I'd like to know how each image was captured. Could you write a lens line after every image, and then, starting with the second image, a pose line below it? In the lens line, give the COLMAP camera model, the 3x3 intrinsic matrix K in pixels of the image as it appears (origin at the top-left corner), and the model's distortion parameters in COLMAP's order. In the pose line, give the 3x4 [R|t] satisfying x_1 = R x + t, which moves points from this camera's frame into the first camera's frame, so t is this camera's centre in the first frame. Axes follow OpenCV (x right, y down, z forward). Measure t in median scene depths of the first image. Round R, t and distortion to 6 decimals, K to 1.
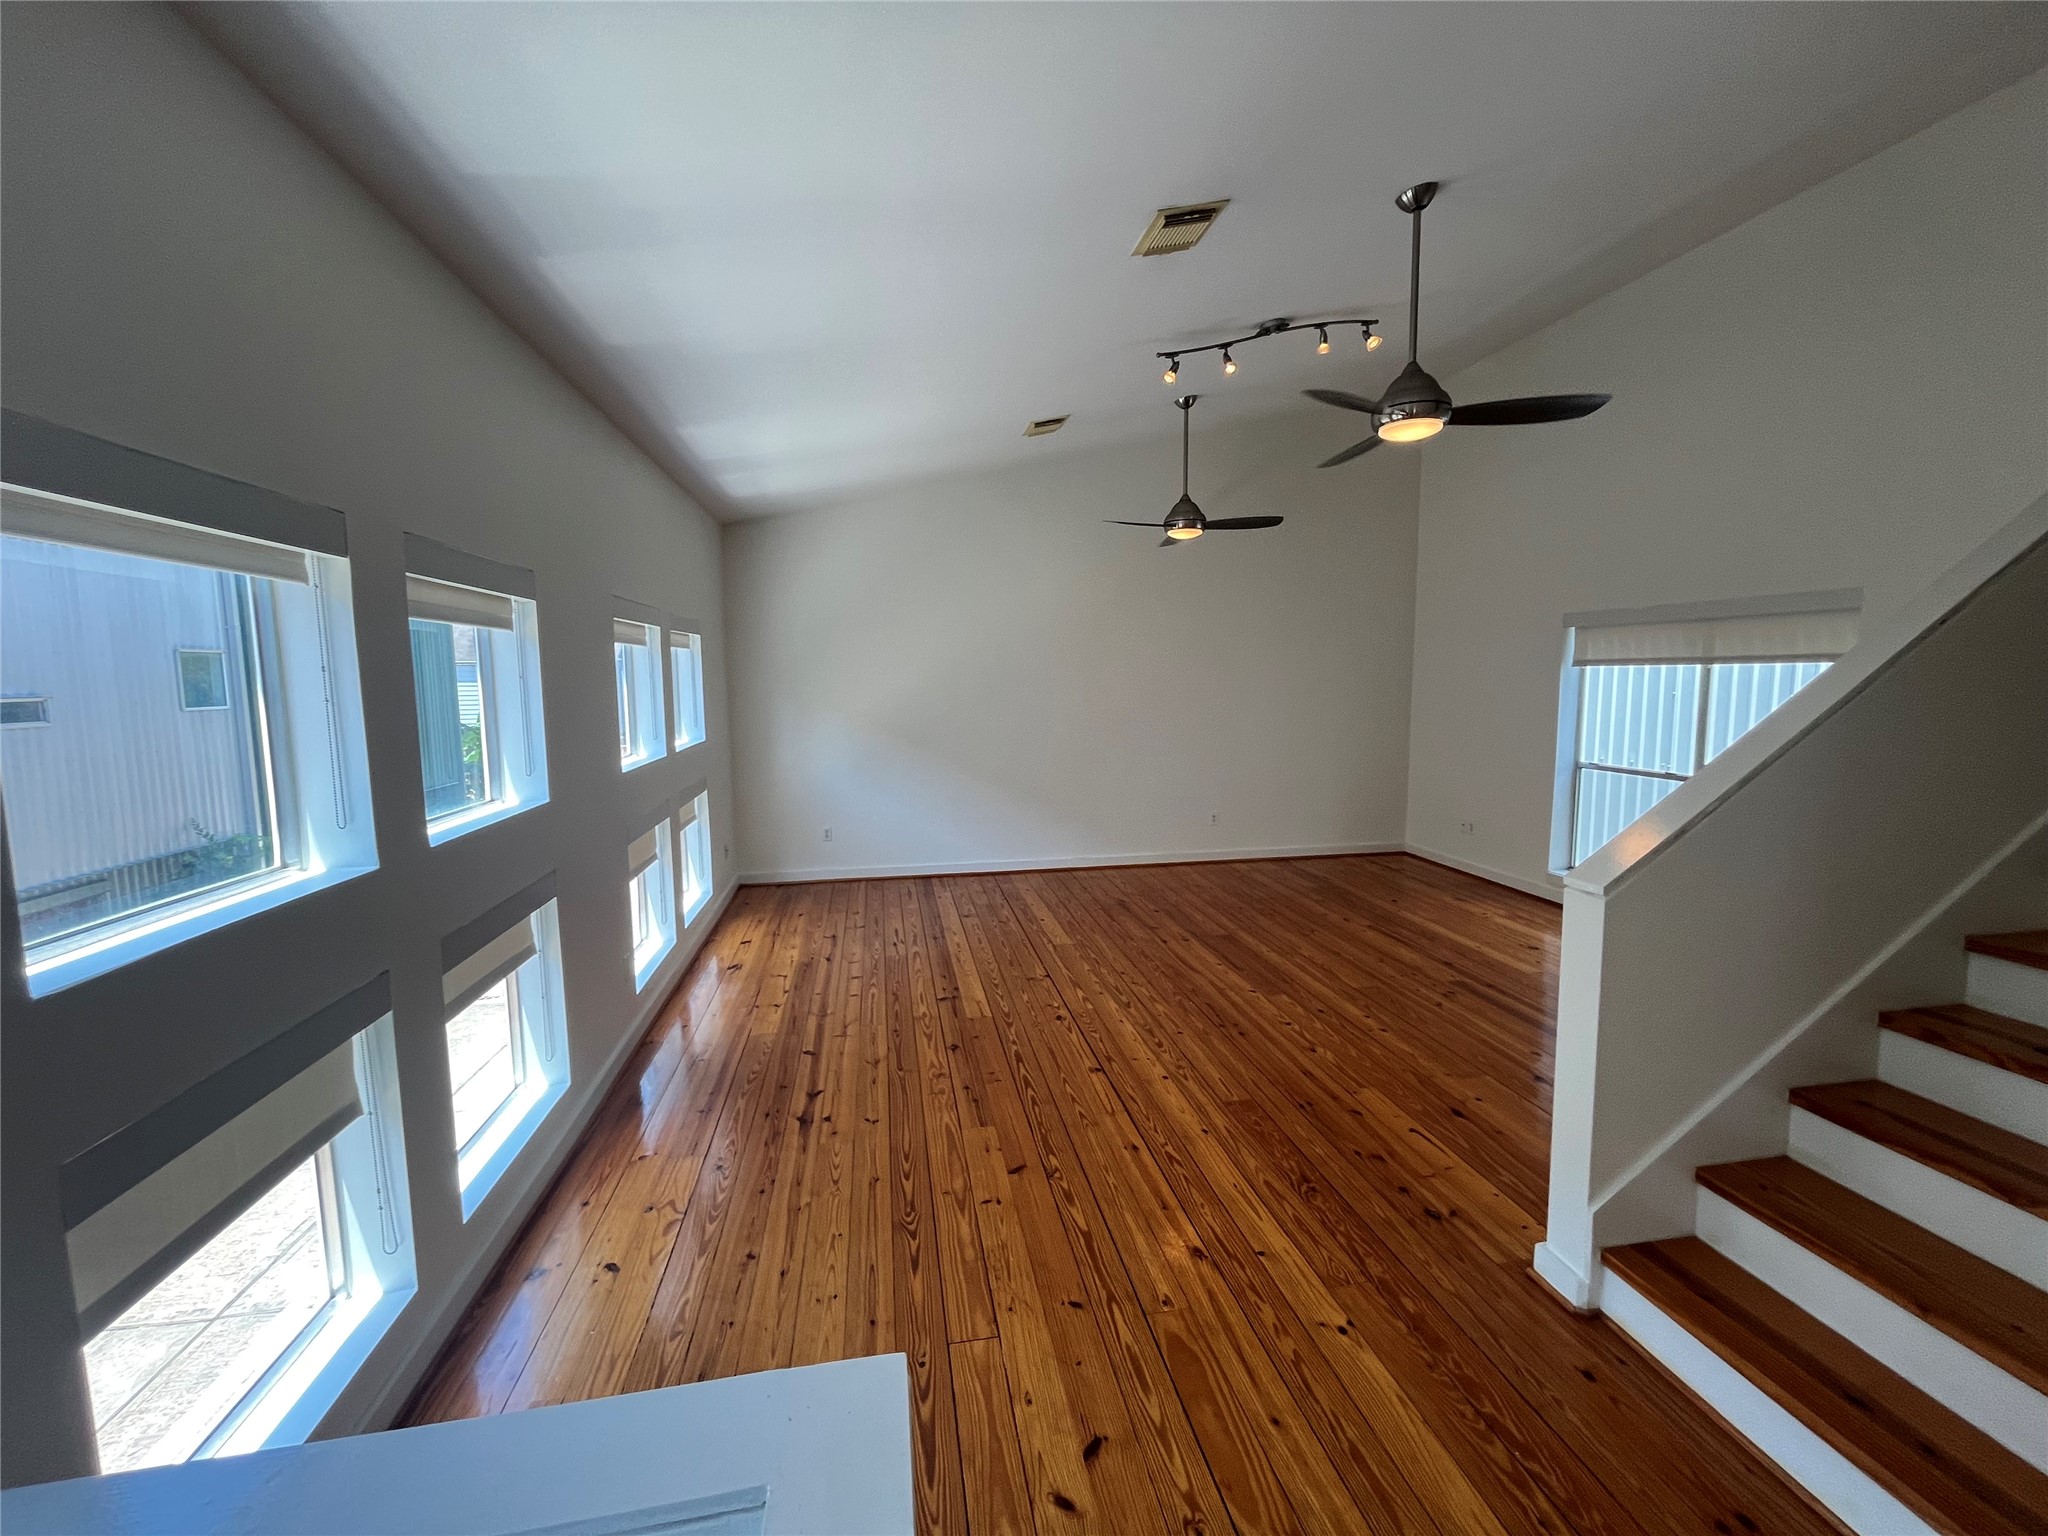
lens RADIAL K [[830.4, 0, 1022.3], [0, 830.4, 758.5], [0, 0, 1]] dist [-0.002538, -0.000634]
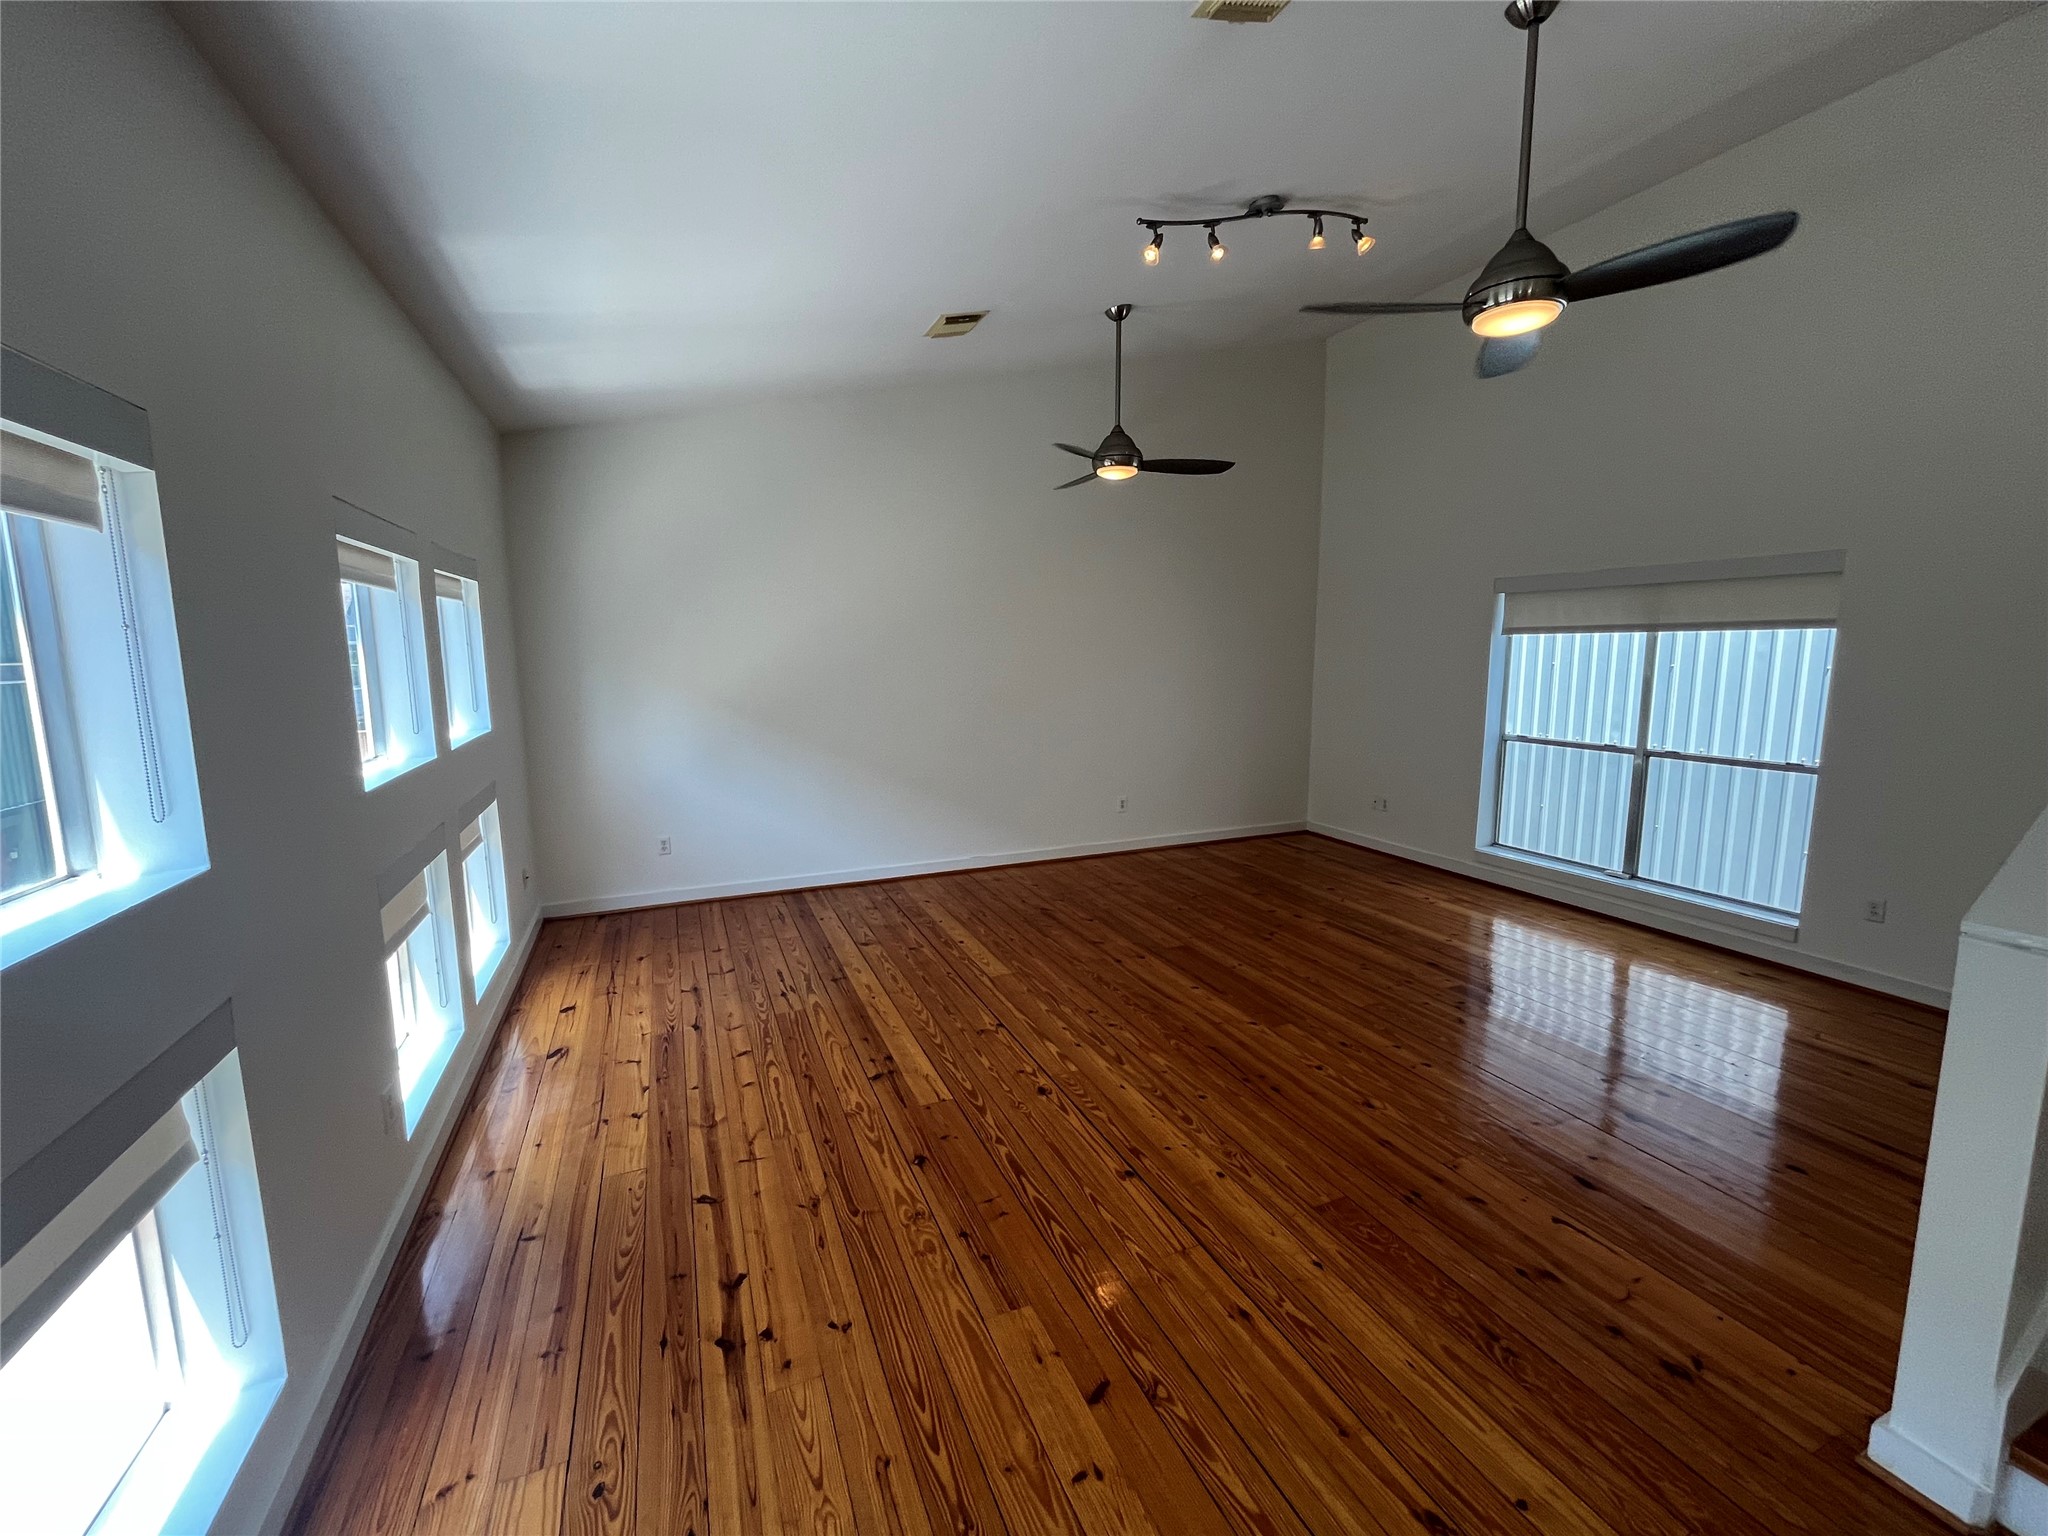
lens RADIAL K [[830.4, 0, 1019.6], [0, 830.4, 758.1], [0, 0, 1]] dist [-0.002538, -0.000634]
pose [[0.973725, -0.027851, 0.226018, -0.129385], [0.020934, 0.999238, 0.032942, -0.015634], [-0.226763, -0.027345, 0.973566, 0.256564]]
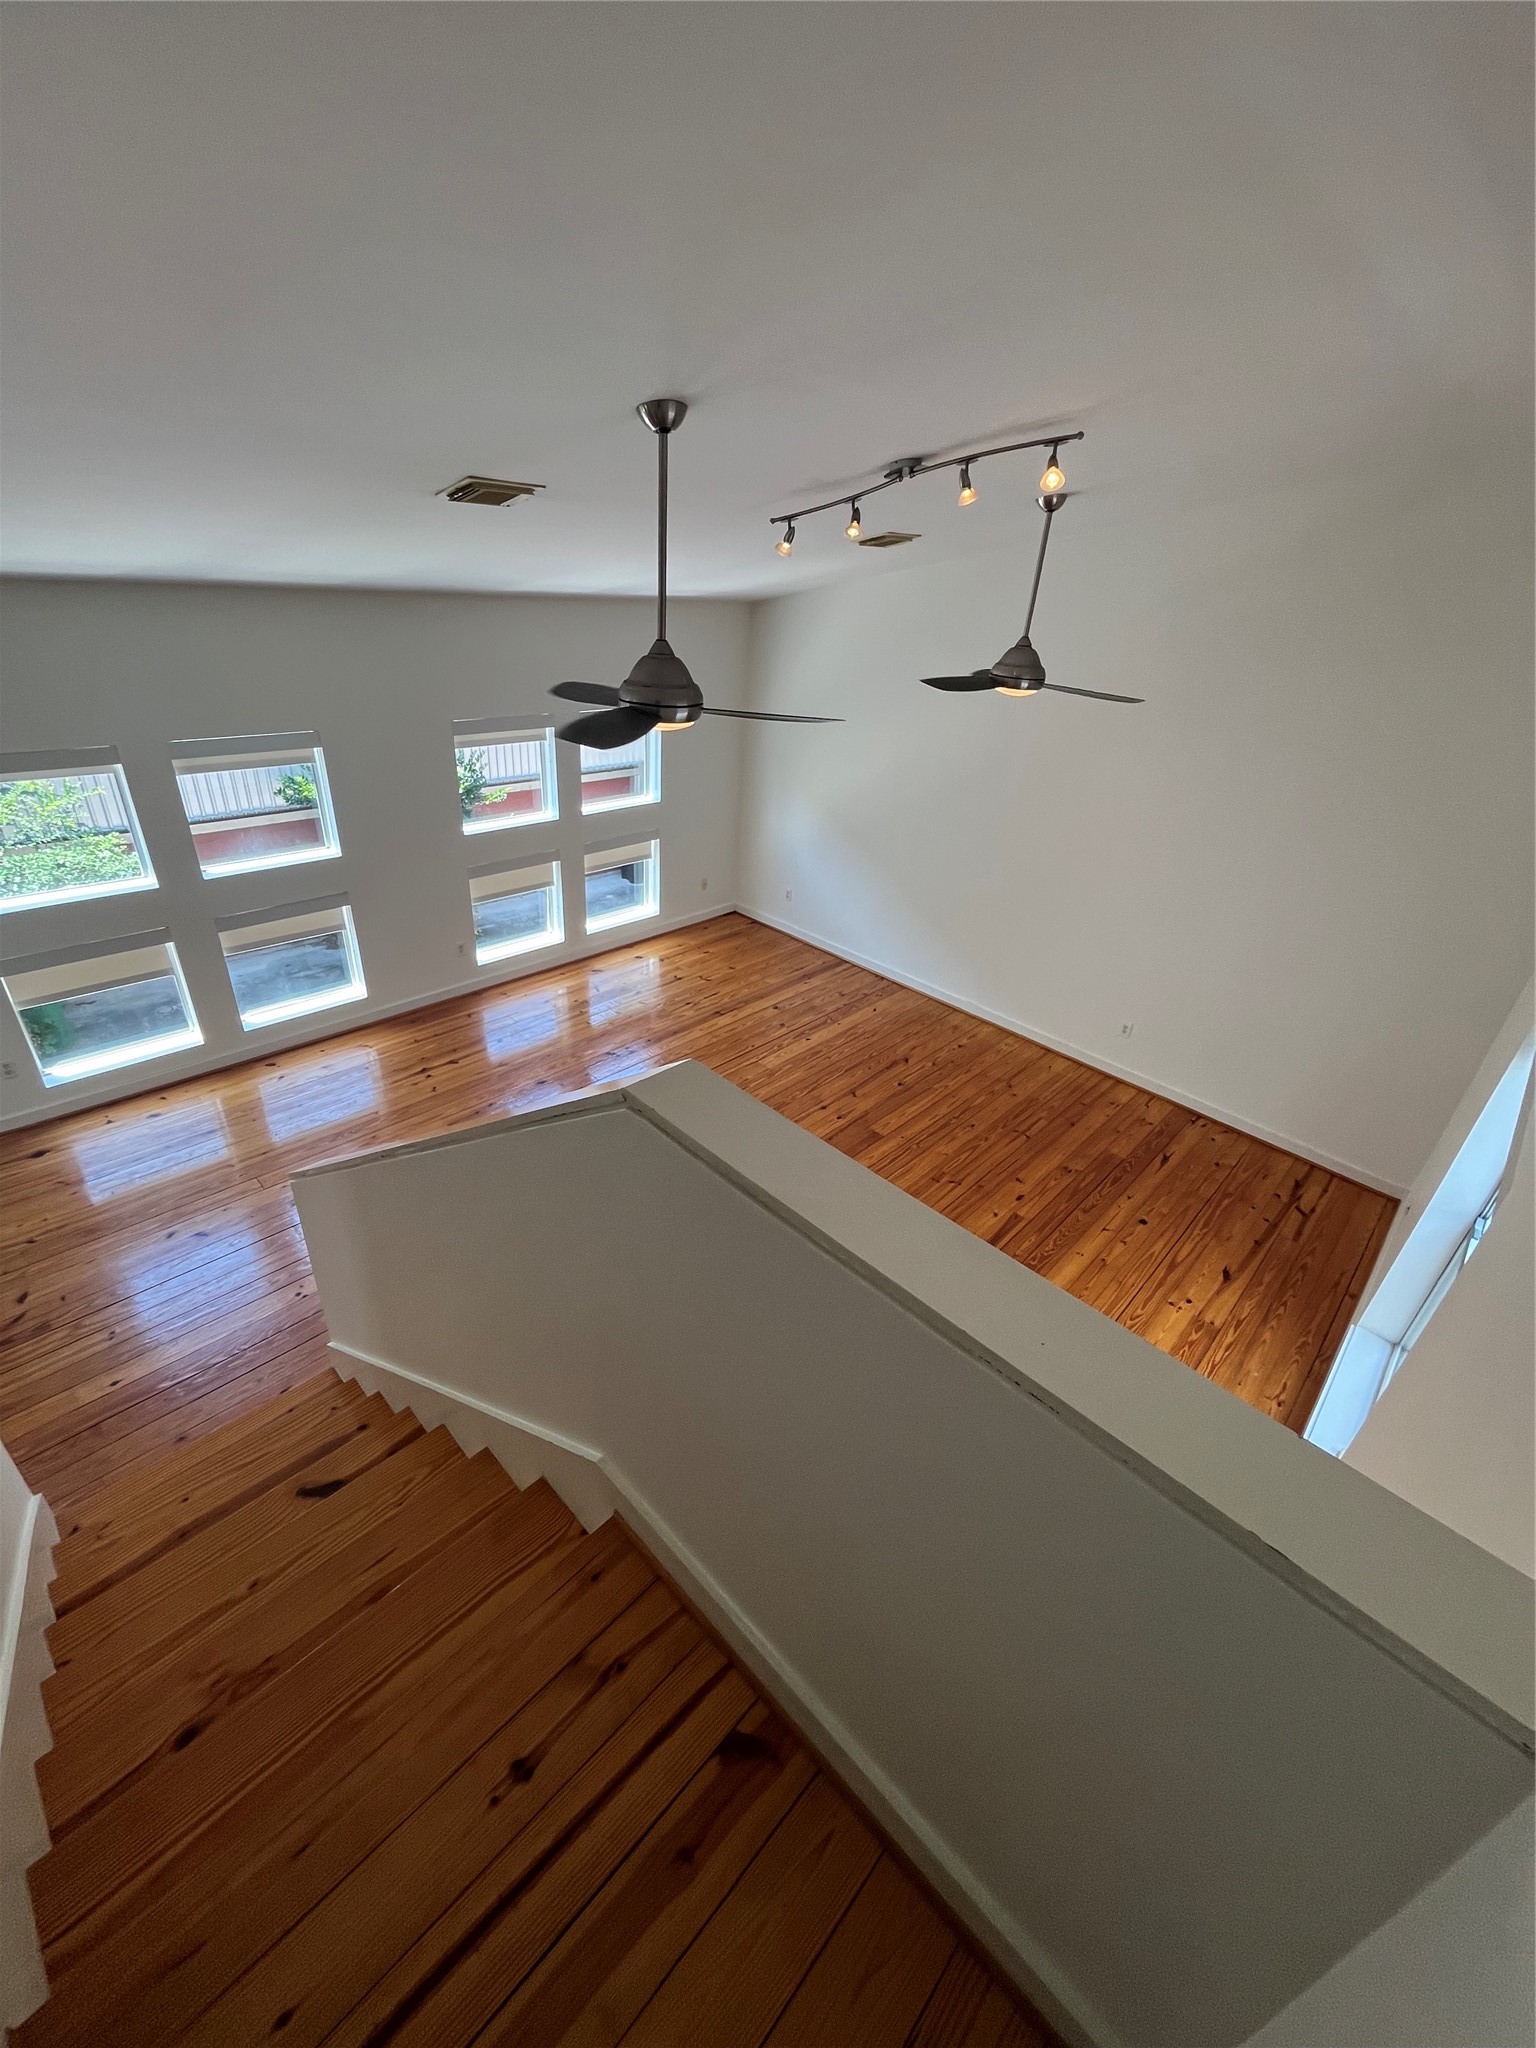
lens RADIAL K [[830.4, 0, 776.4], [0, 830.4, 1020.4], [0, 0, 1]] dist [-0.002538, -0.000634]
pose [[0.595326, 0.433929, -0.676234, 0.959935], [-0.161882, 0.889145, 0.428037, -0.385129], [0.787008, -0.145352, 0.599576, 0.397980]]
